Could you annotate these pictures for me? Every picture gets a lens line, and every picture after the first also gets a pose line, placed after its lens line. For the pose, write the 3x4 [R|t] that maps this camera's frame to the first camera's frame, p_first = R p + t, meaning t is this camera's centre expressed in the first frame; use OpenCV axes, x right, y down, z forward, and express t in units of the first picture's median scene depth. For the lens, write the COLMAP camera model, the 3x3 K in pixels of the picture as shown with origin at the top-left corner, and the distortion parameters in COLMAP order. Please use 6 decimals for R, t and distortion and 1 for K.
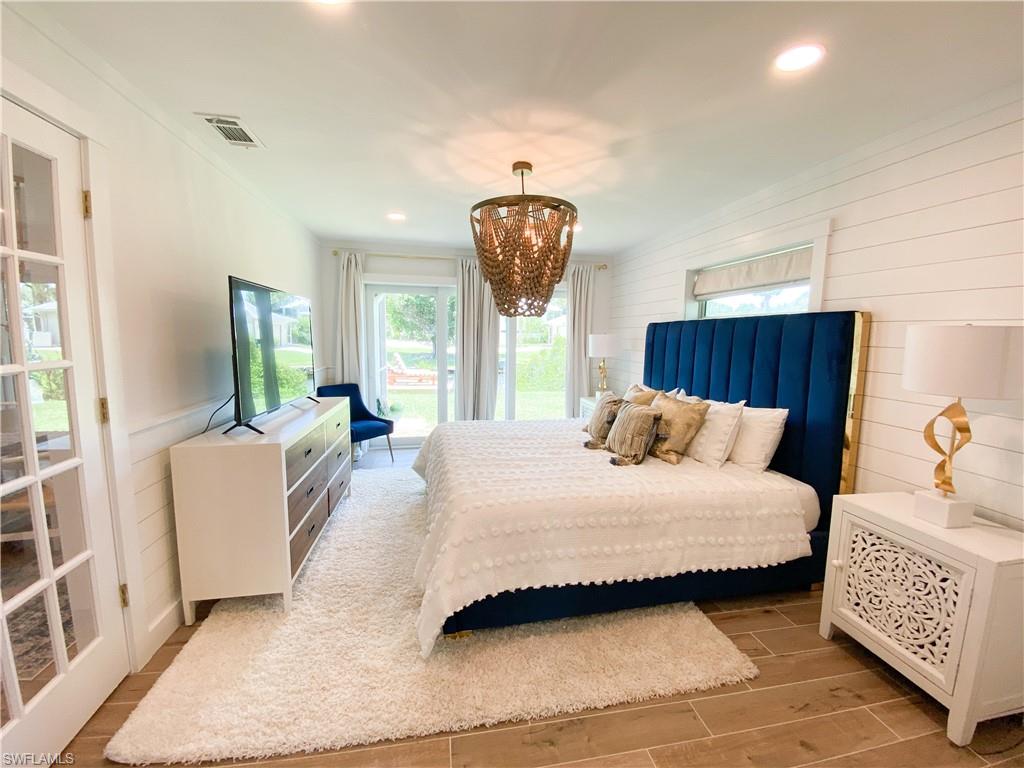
lens RADIAL K [[416.4, 0, 514.1], [0, 416.4, 381.8], [0, 0, 1]] dist [0.024401, -0.021928]
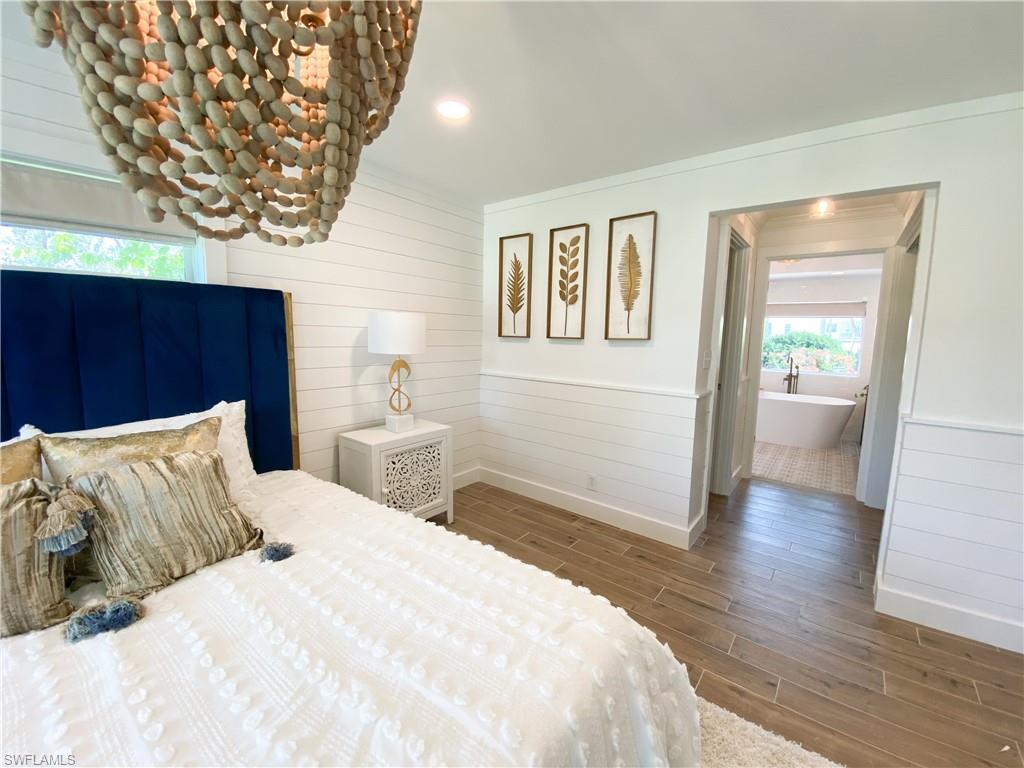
lens RADIAL K [[416.4, 0, 514.1], [0, 416.4, 381.8], [0, 0, 1]] dist [0.024401, -0.021928]
pose [[-0.650138, -0.128156, 0.748930, -0.451500], [0.048565, 0.976649, 0.209282, -0.164240], [-0.758262, 0.172434, -0.628733, 1.521854]]
